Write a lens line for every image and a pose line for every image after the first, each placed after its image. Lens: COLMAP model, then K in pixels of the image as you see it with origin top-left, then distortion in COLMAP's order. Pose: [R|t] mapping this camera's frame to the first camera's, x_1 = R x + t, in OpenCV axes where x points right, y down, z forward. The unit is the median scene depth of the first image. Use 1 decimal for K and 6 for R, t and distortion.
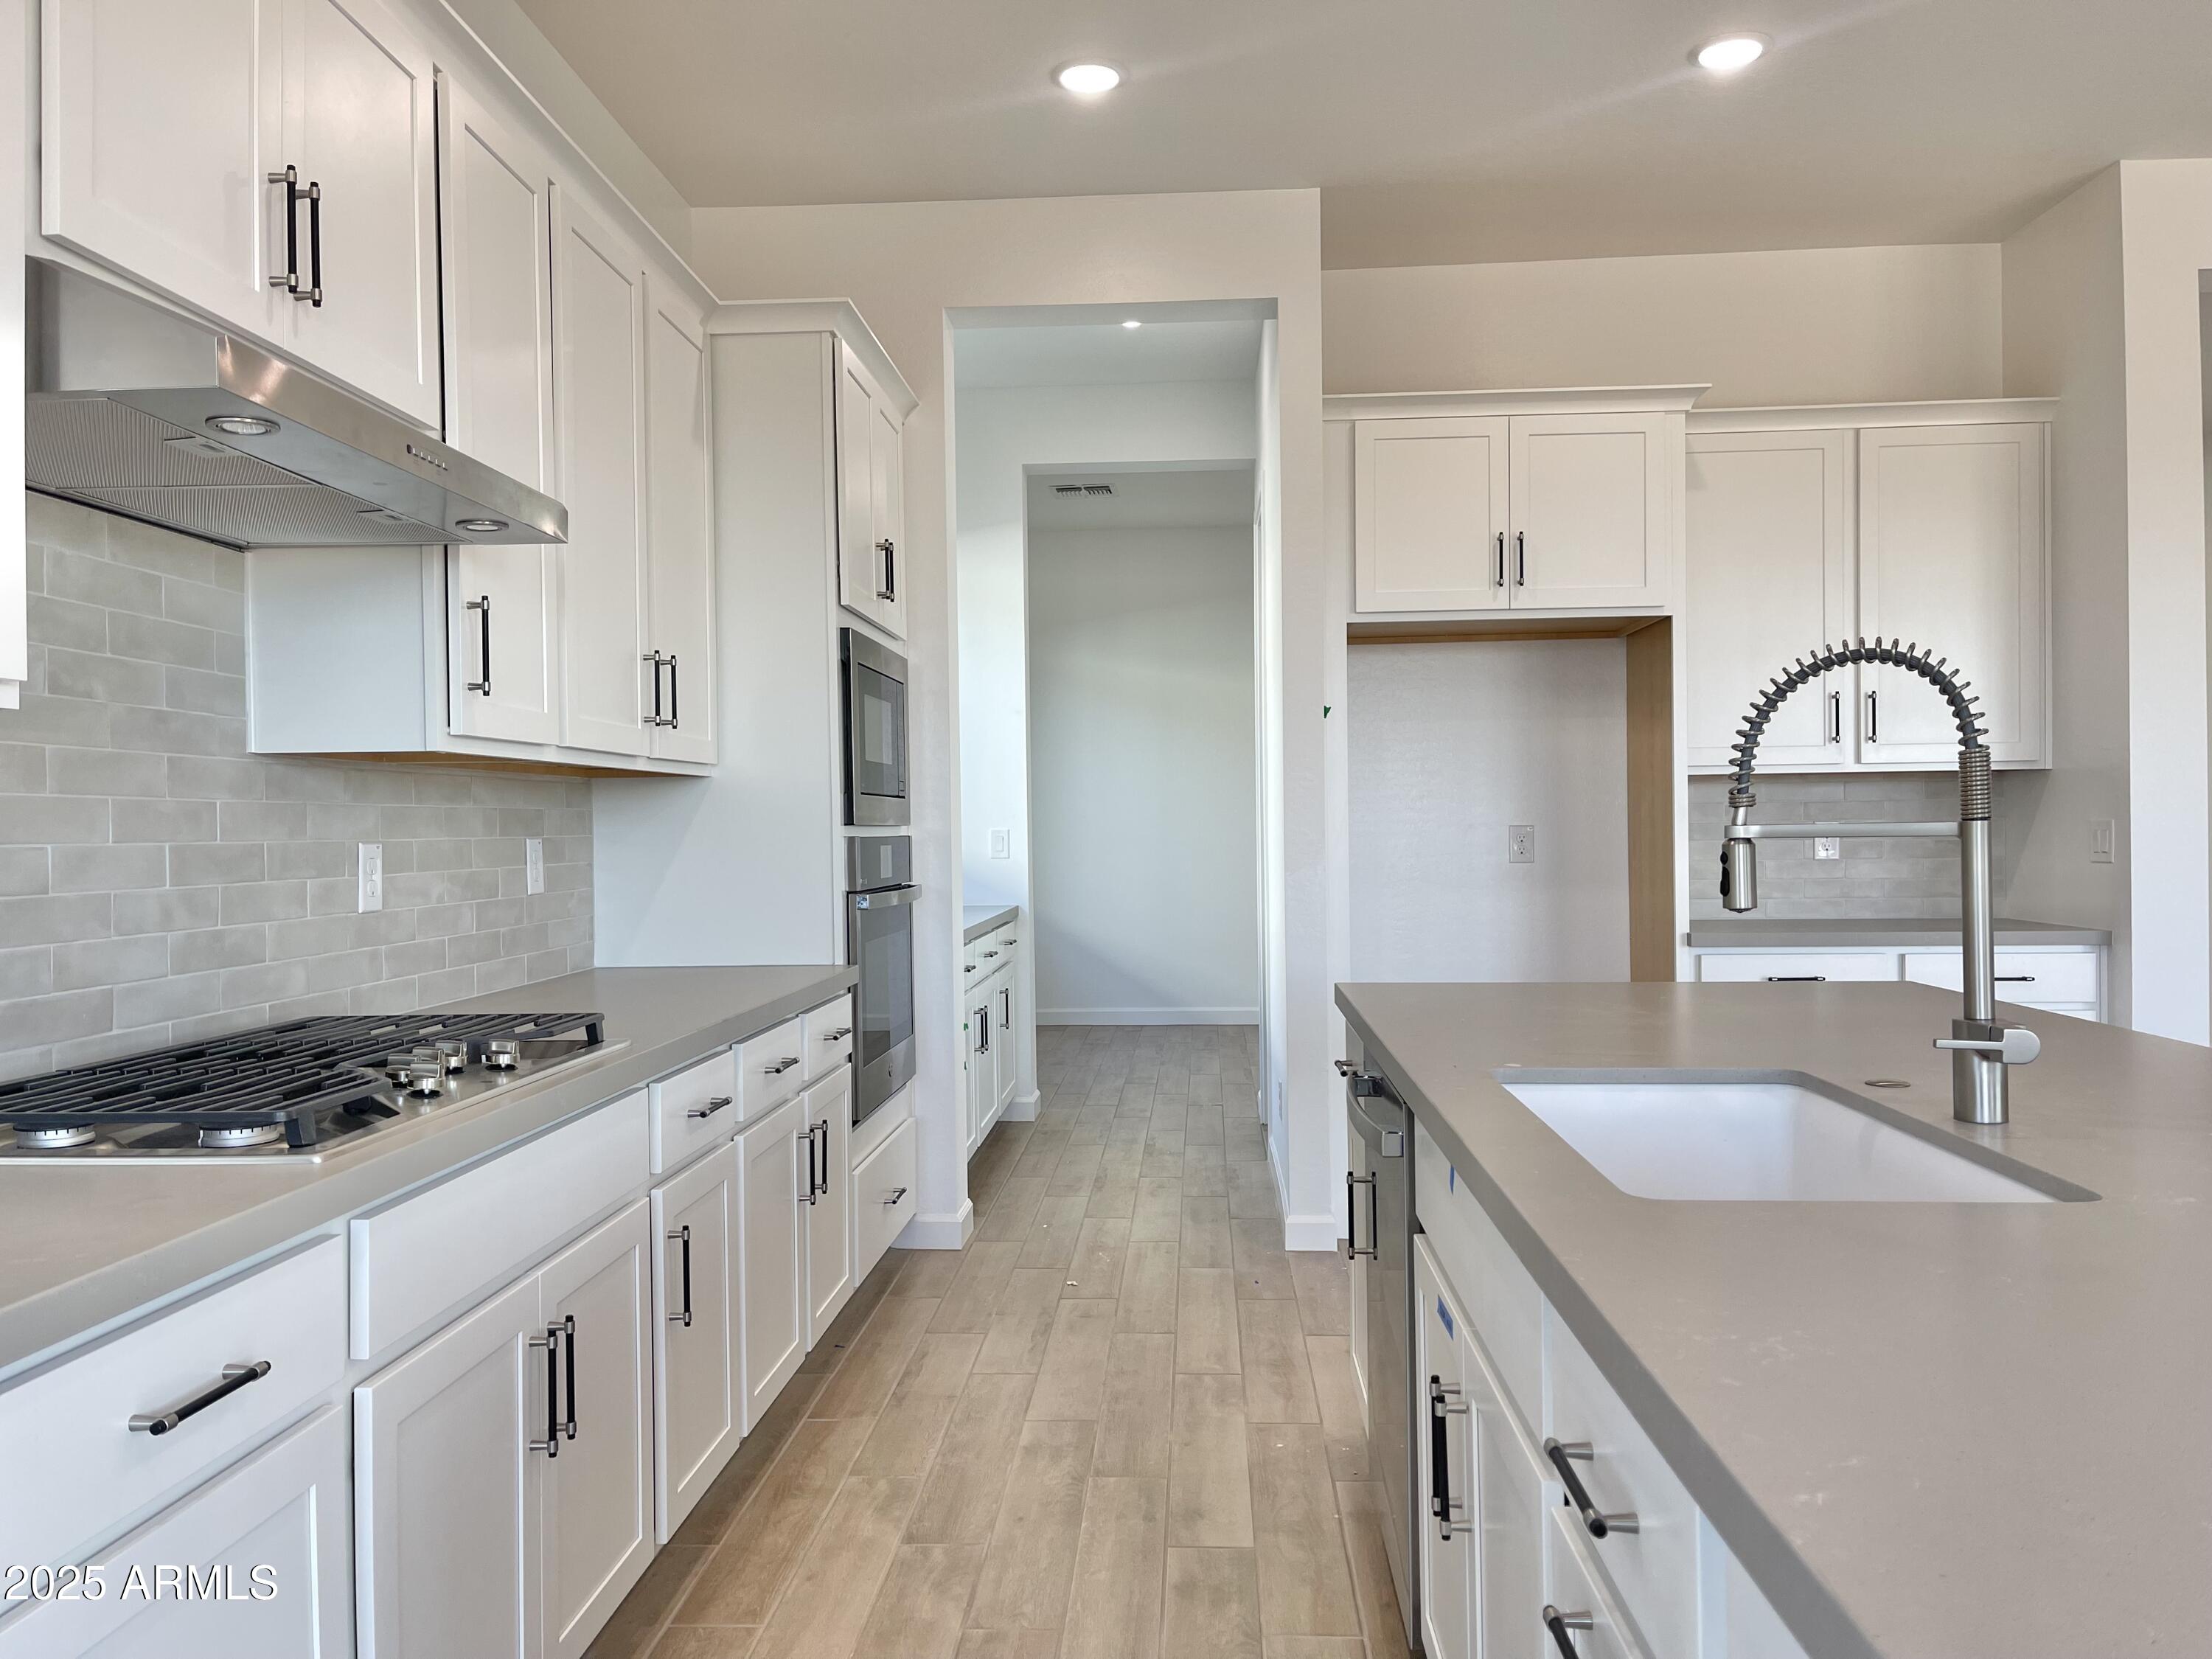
lens RADIAL K [[1665.7, 0, 1106.0], [0, 1665.7, 829.5], [0, 0, 1]] dist [0.007370, 0.001025]
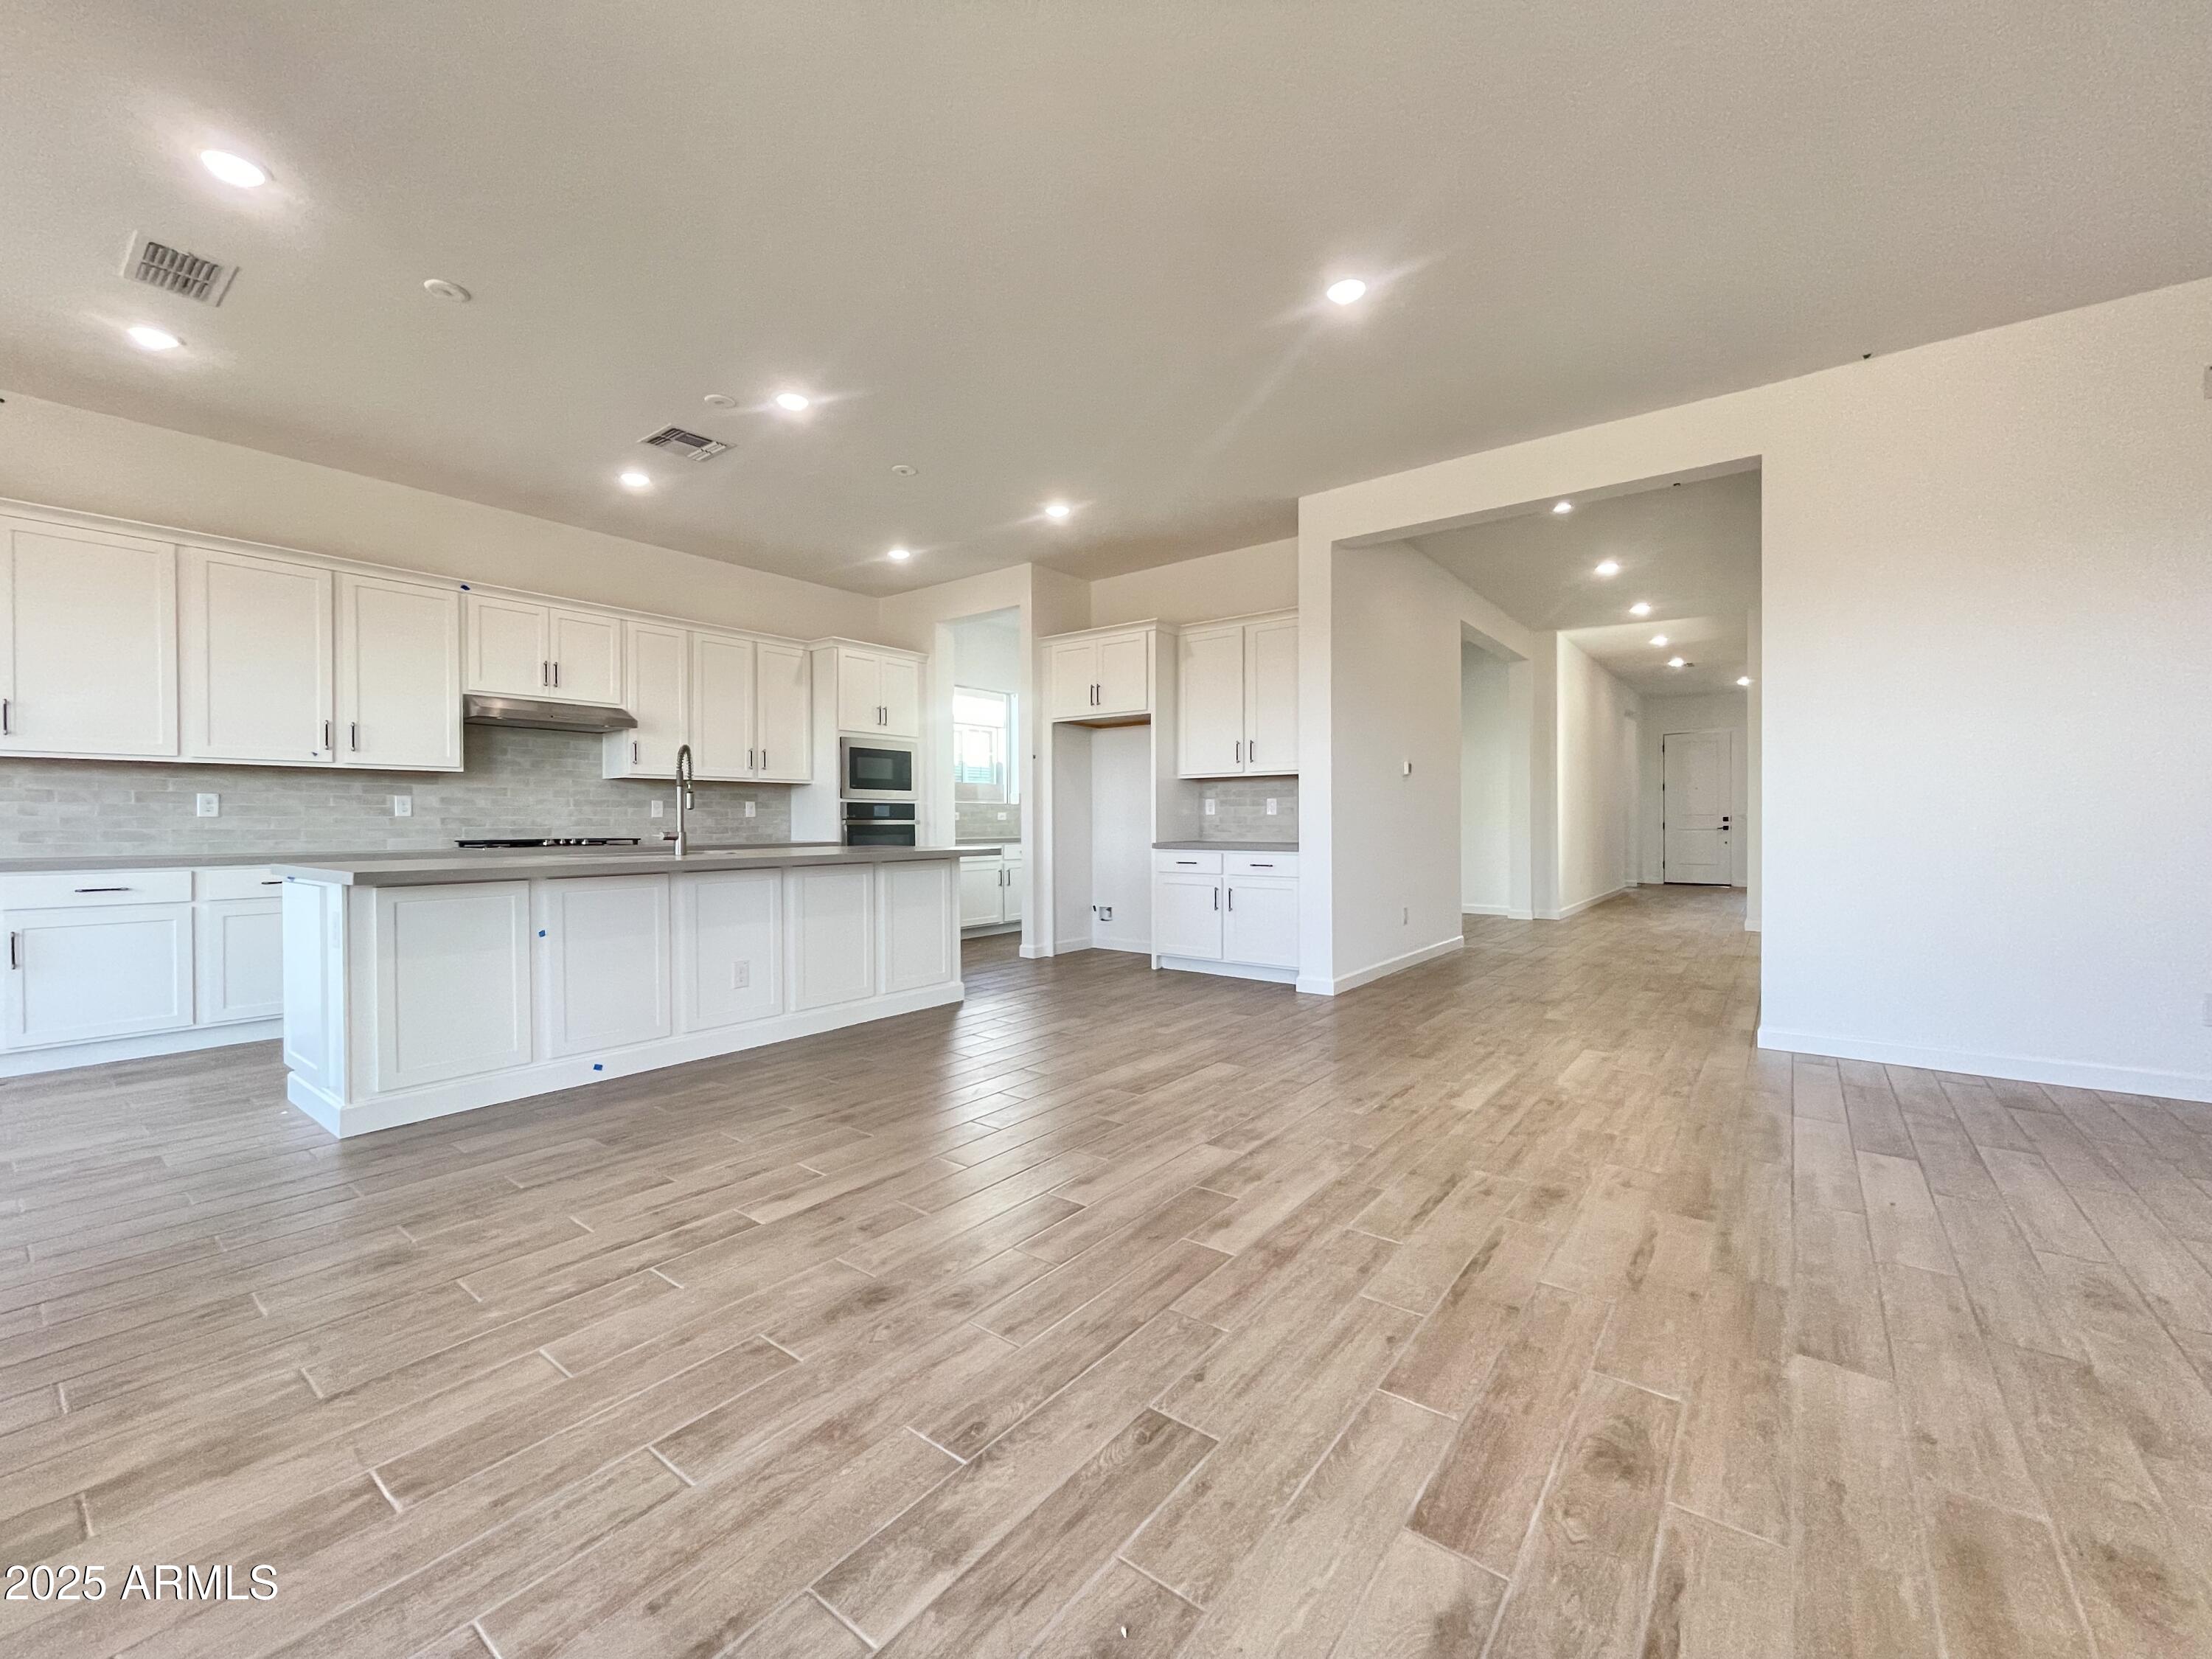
lens RADIAL K [[896.6, 0, 1106.0], [0, 896.6, 829.5], [0, 0, 1]] dist [0.000046, 0.000120]
pose [[0.829590, 0.017216, -0.558107, 1.074063], [-0.008769, 0.999803, 0.017806, 0.019317], [0.558304, -0.009878, 0.829578, -0.128332]]
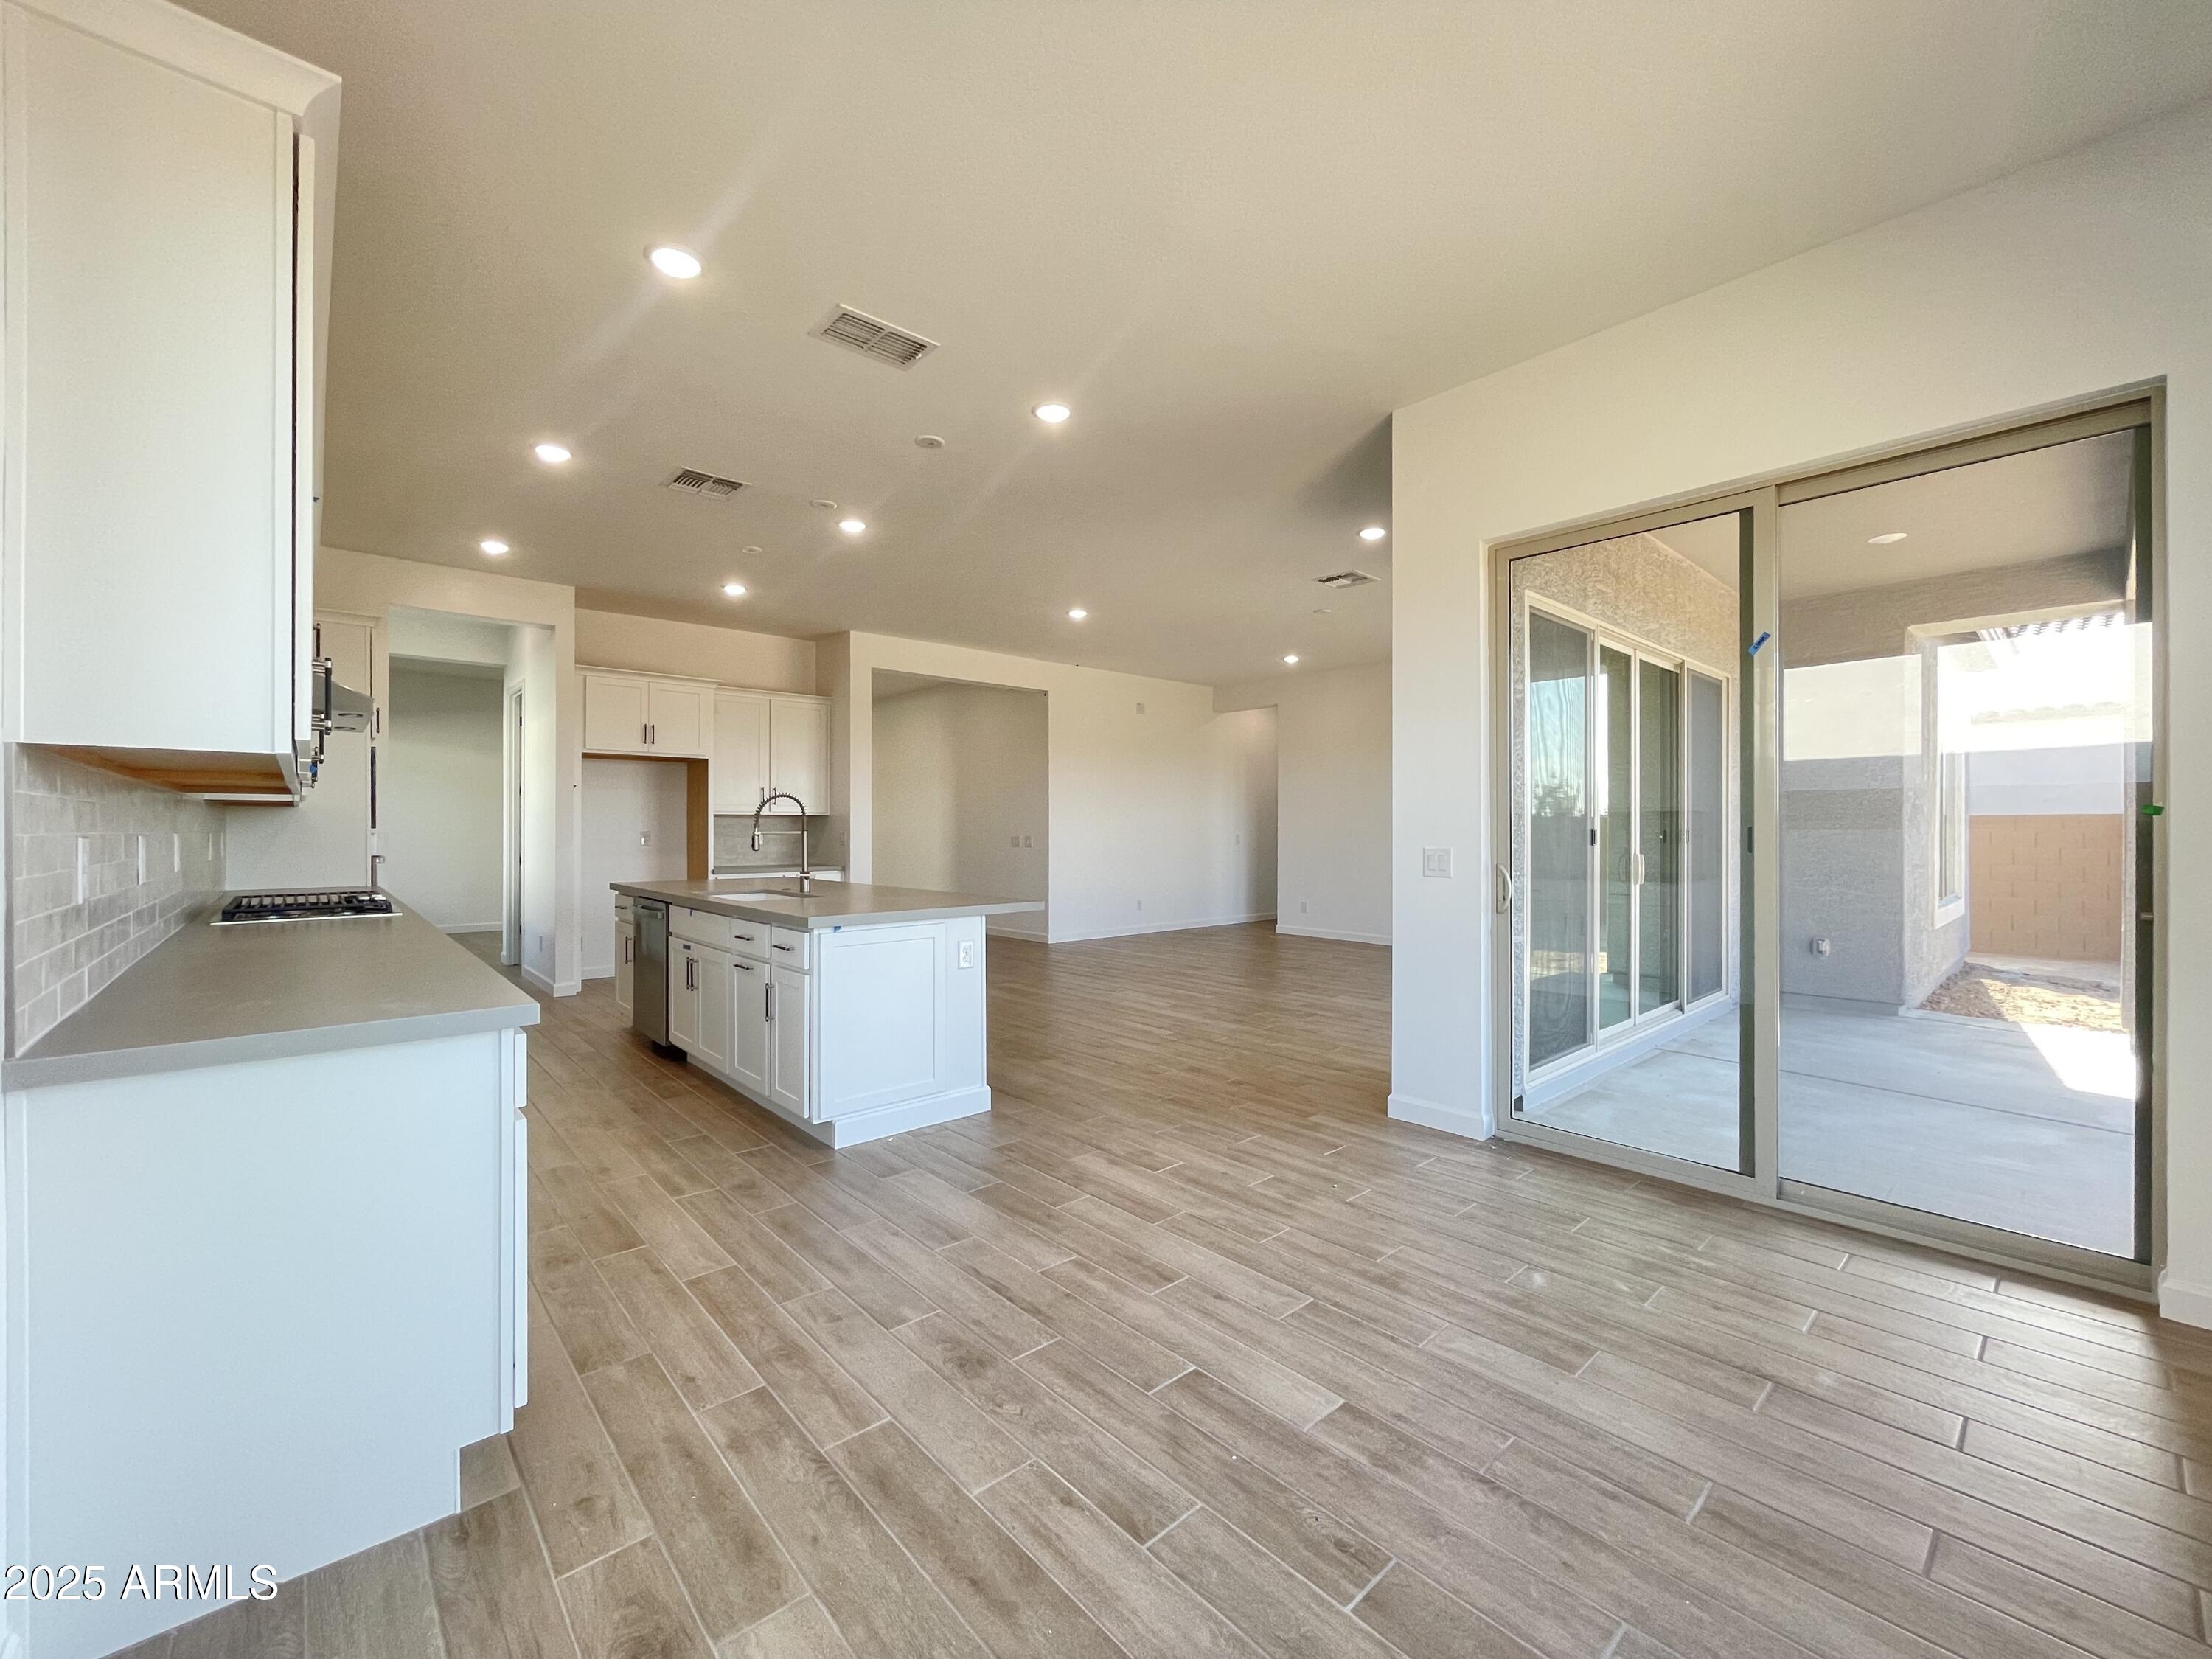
lens RADIAL K [[896.6, 0, 1106.0], [0, 896.6, 829.5], [0, 0, 1]] dist [0.000046, 0.000120]
pose [[0.697791, 0.013519, 0.716174, -0.289425], [-0.007110, 0.999903, -0.011947, 0.005823], [-0.716267, 0.003244, 0.697819, -0.569586]]
